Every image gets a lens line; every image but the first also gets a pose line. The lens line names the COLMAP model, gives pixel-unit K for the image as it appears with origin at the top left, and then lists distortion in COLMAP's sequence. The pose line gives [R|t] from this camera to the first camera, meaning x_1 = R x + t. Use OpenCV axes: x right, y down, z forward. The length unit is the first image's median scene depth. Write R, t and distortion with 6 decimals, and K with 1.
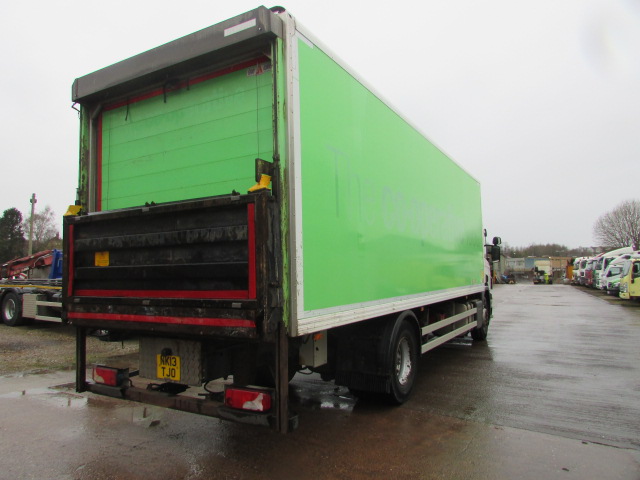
lens RADIAL K [[448.2, 0, 307.6], [0, 448.2, 239.2], [0, 0, 1]] dist [-0.007946, -0.000217]
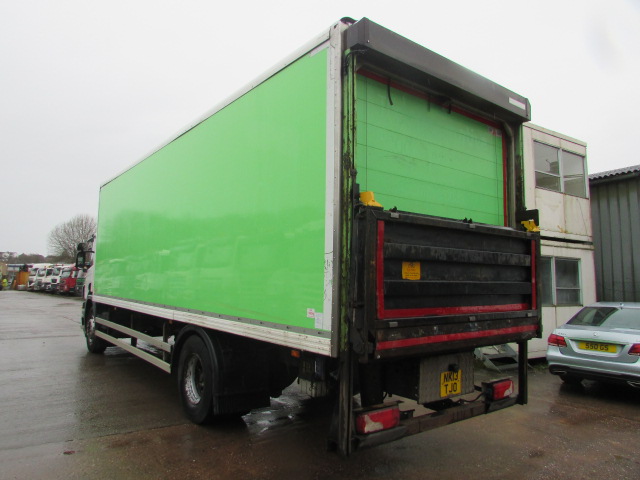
lens RADIAL K [[448.2, 0, 307.6], [0, 448.2, 239.2], [0, 0, 1]] dist [-0.007946, -0.000217]
pose [[0.380710, 0.104425, 0.918779, -1.364720], [-0.092464, 0.992922, -0.074538, 0.069133], [-0.920060, -0.056577, 0.387671, 0.909151]]
